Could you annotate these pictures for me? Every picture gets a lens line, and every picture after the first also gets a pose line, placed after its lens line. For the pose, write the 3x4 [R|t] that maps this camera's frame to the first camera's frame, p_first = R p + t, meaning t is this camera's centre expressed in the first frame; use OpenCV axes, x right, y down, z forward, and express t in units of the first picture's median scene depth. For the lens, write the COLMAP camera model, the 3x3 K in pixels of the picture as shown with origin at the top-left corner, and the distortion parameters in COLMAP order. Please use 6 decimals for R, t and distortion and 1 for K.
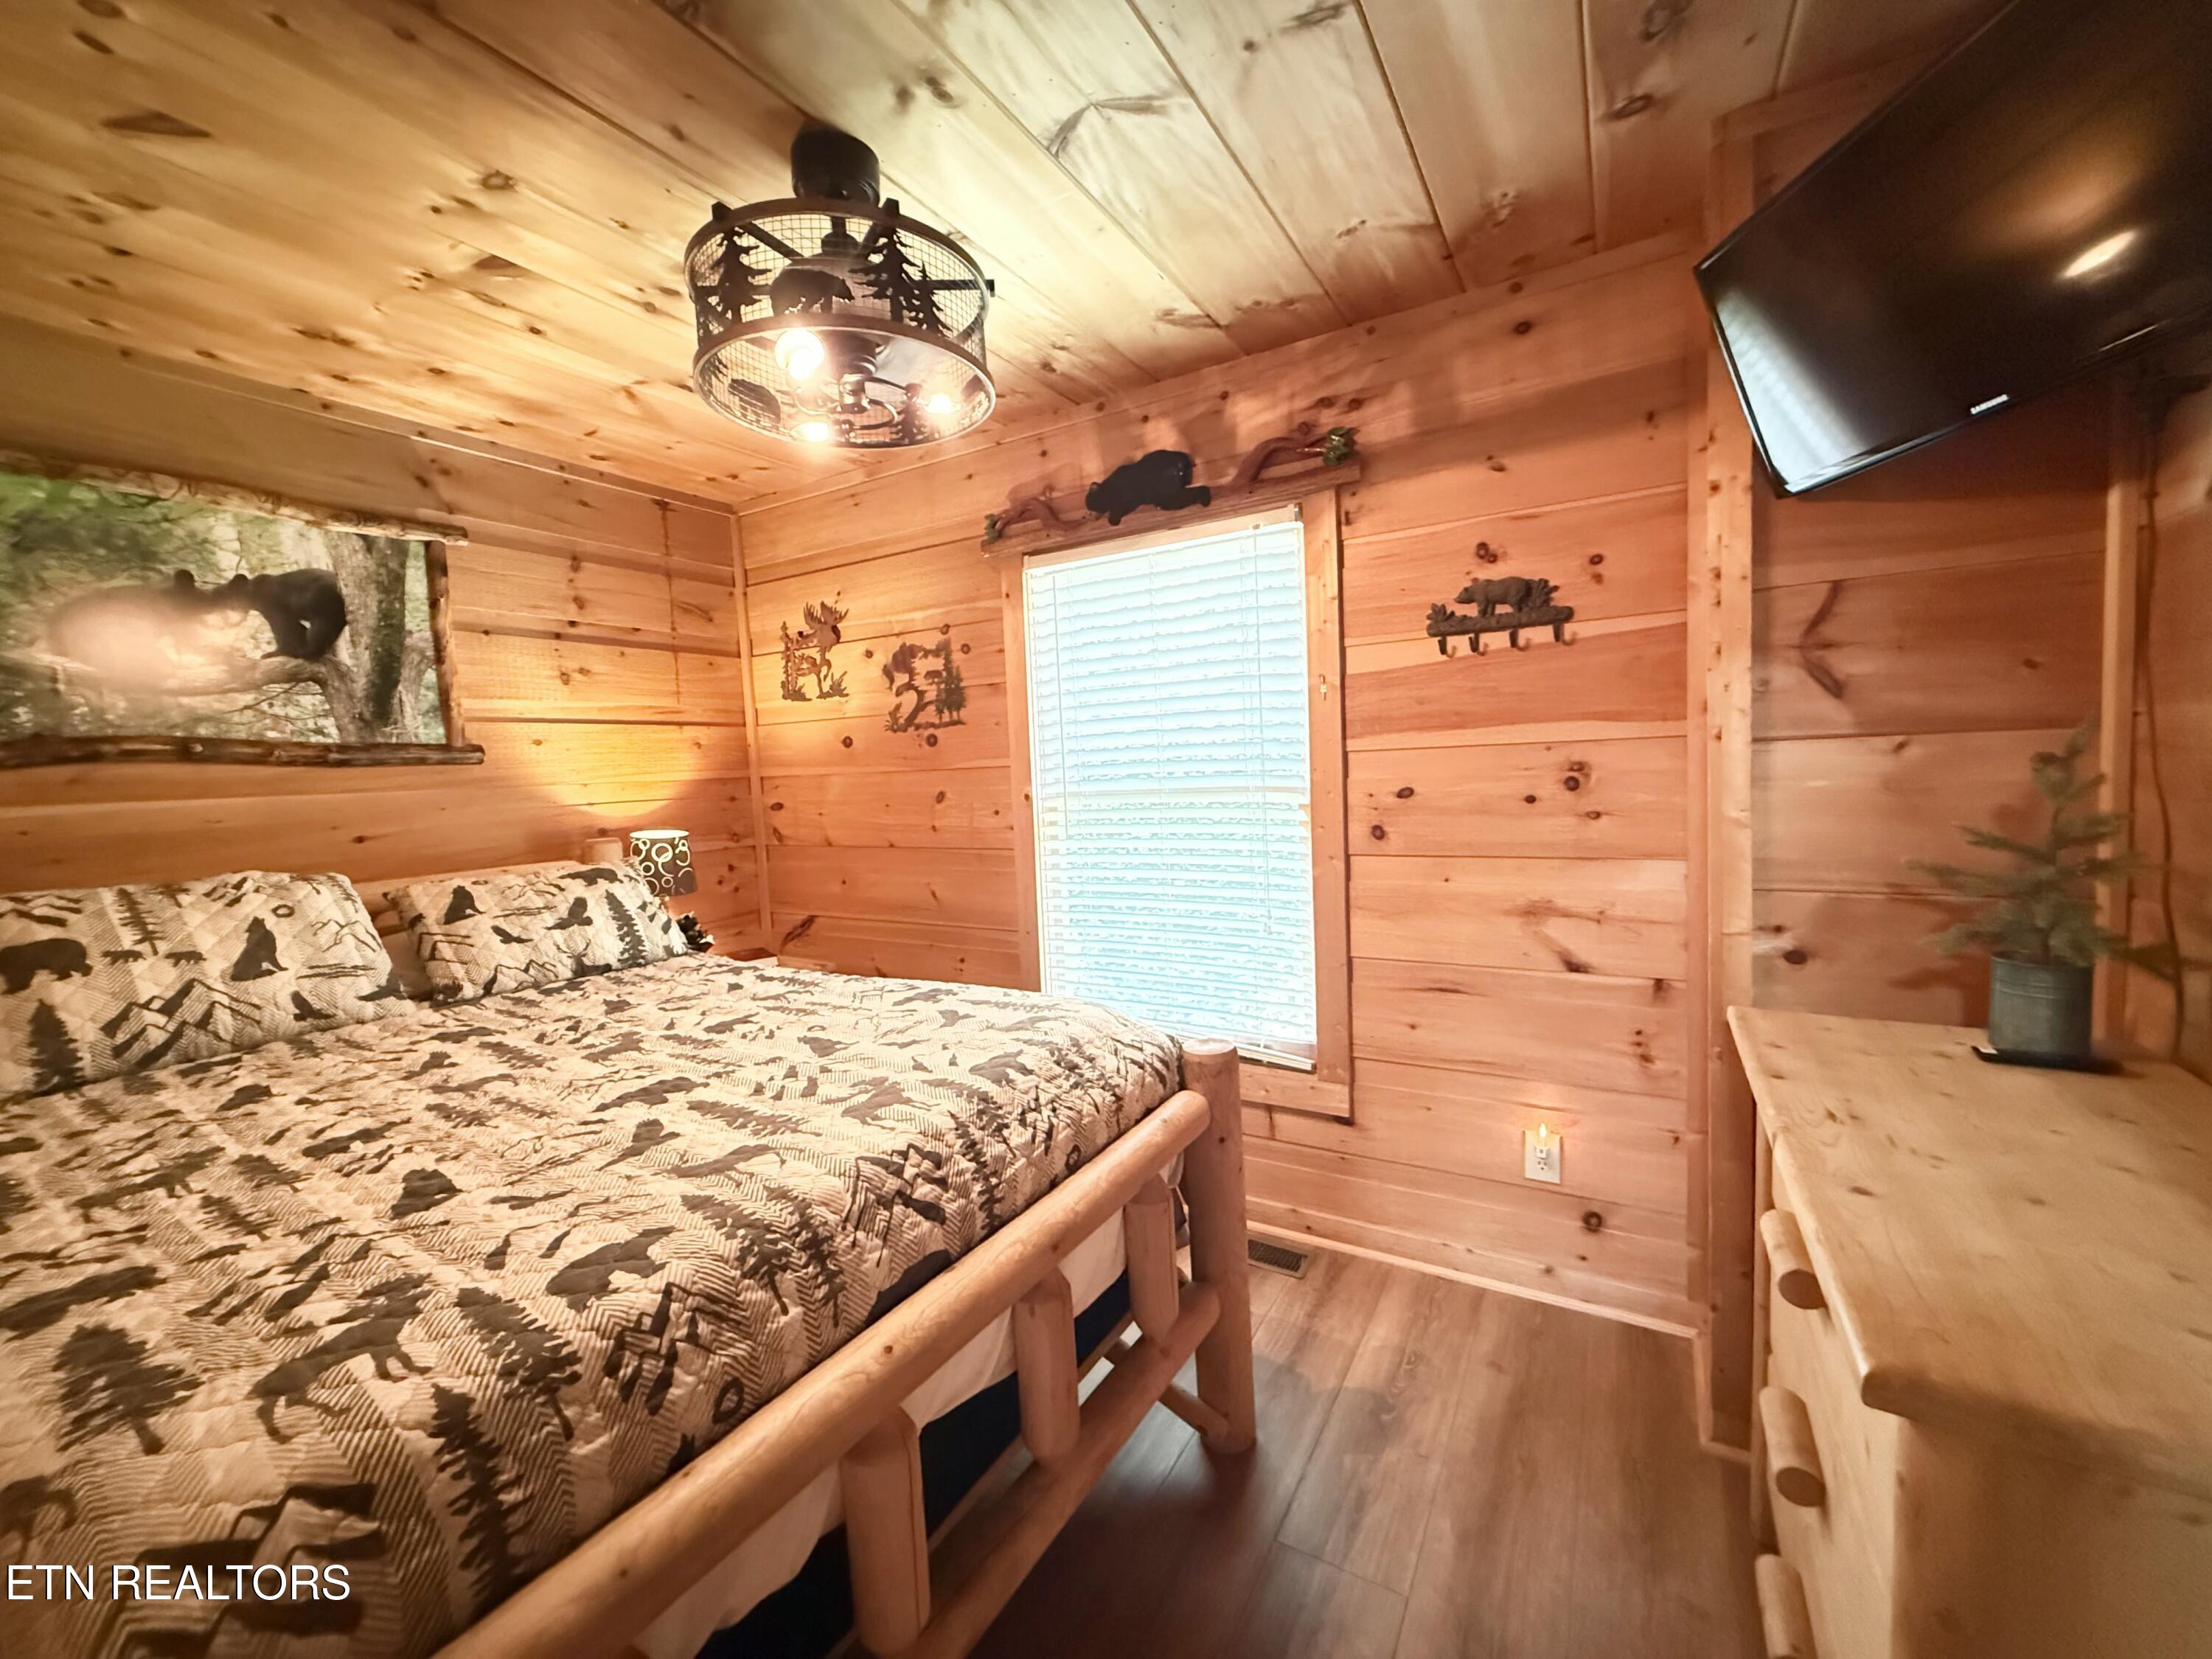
lens RADIAL K [[883.0, 0, 1104.8], [0, 883.0, 823.2], [0, 0, 1]] dist [0.002810, -0.001764]
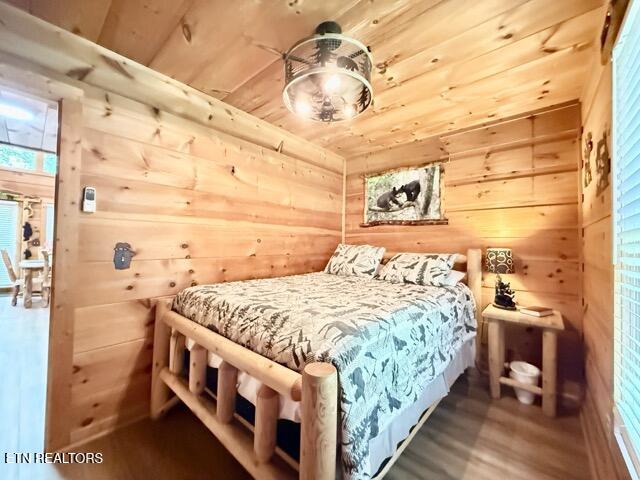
lens RADIAL K [[255.5, 0, 317.4], [0, 255.5, 237.8], [0, 0, 1]] dist [0.002810, -0.001764]
pose [[-0.189219, 0.012468, -0.981856, 0.422755], [-0.073666, 0.996921, 0.026856, -0.004208], [0.979168, 0.077411, -0.187718, 0.774082]]
